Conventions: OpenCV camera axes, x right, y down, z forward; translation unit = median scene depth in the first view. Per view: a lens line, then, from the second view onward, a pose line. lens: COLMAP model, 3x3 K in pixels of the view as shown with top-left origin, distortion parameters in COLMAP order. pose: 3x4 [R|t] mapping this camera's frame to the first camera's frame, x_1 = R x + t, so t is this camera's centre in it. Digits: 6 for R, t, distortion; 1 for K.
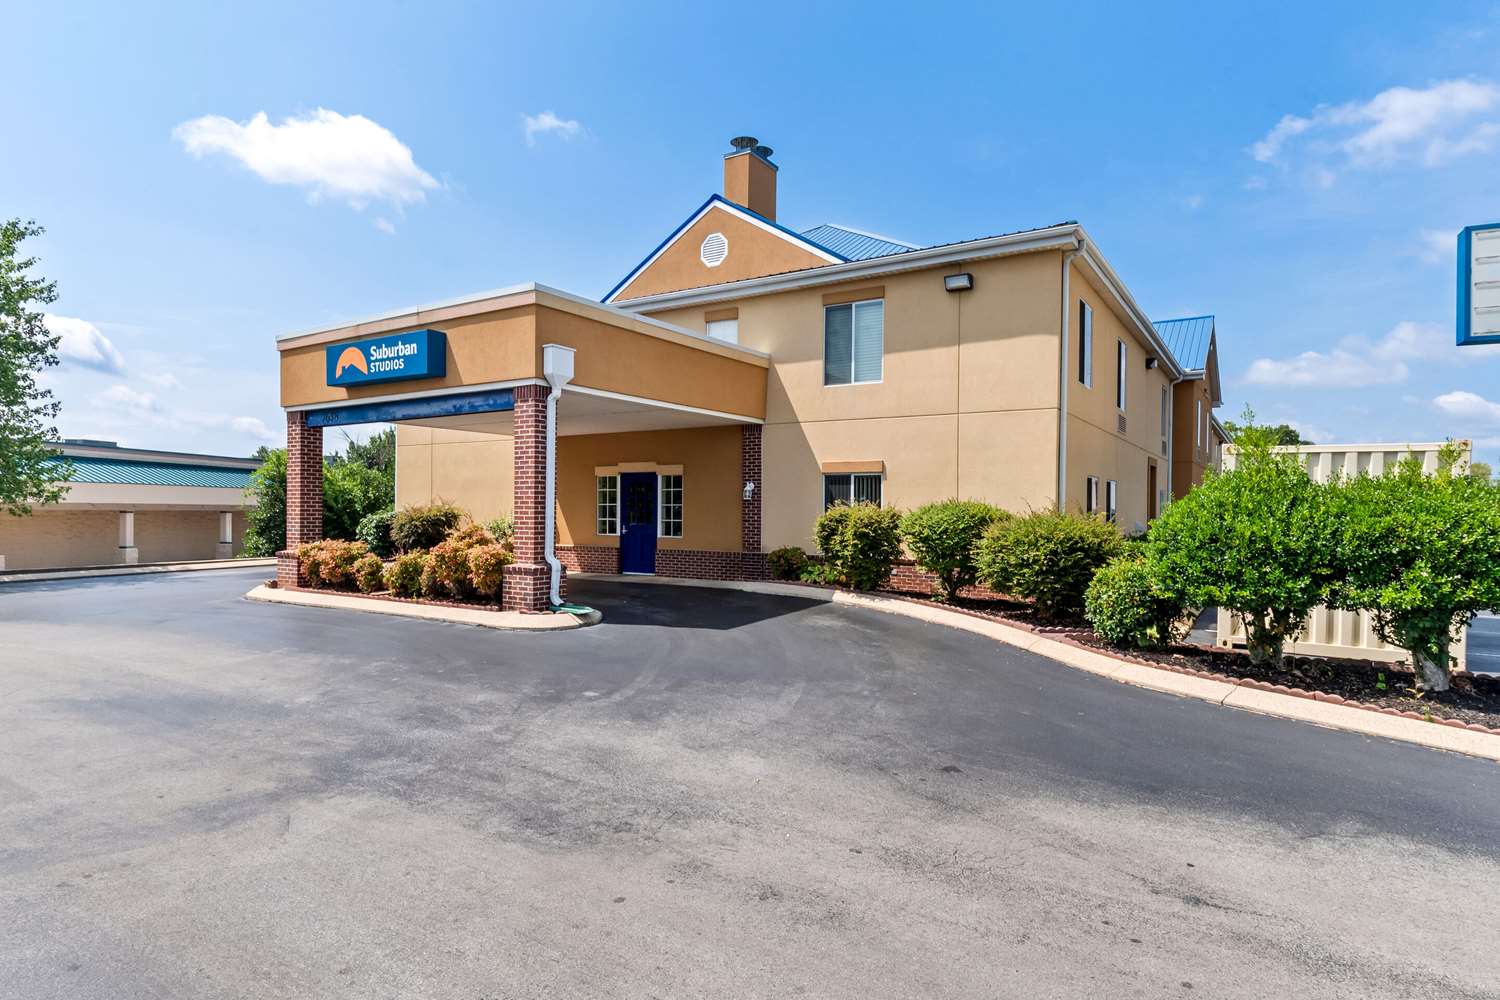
lens RADIAL K [[841.2, 0, 750.0], [0, 841.2, 500.0], [0, 0, 1]] dist [-0.001029, 0.000787]
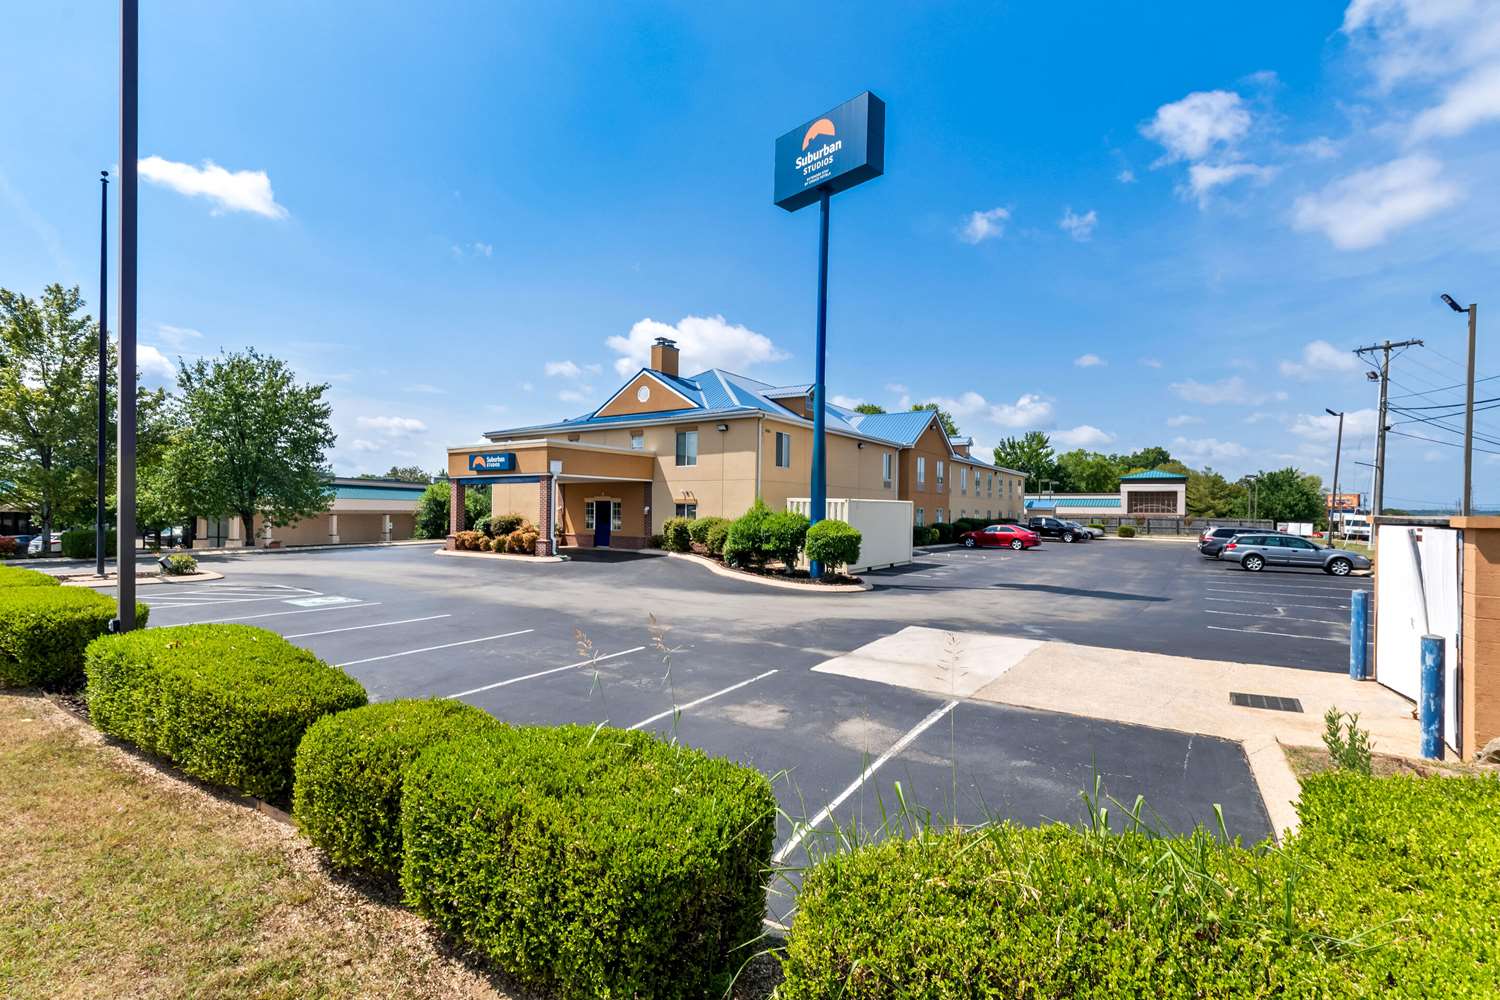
lens RADIAL K [[664.4, 0, 749.1], [0, 664.4, 494.0], [0, 0, 1]] dist [0.000551, 0.000067]
pose [[0.999867, 0.002897, -0.016024, 0.361084], [-0.003072, 0.999936, -0.010893, -0.042492], [0.015991, 0.010941, 0.999812, -0.955384]]
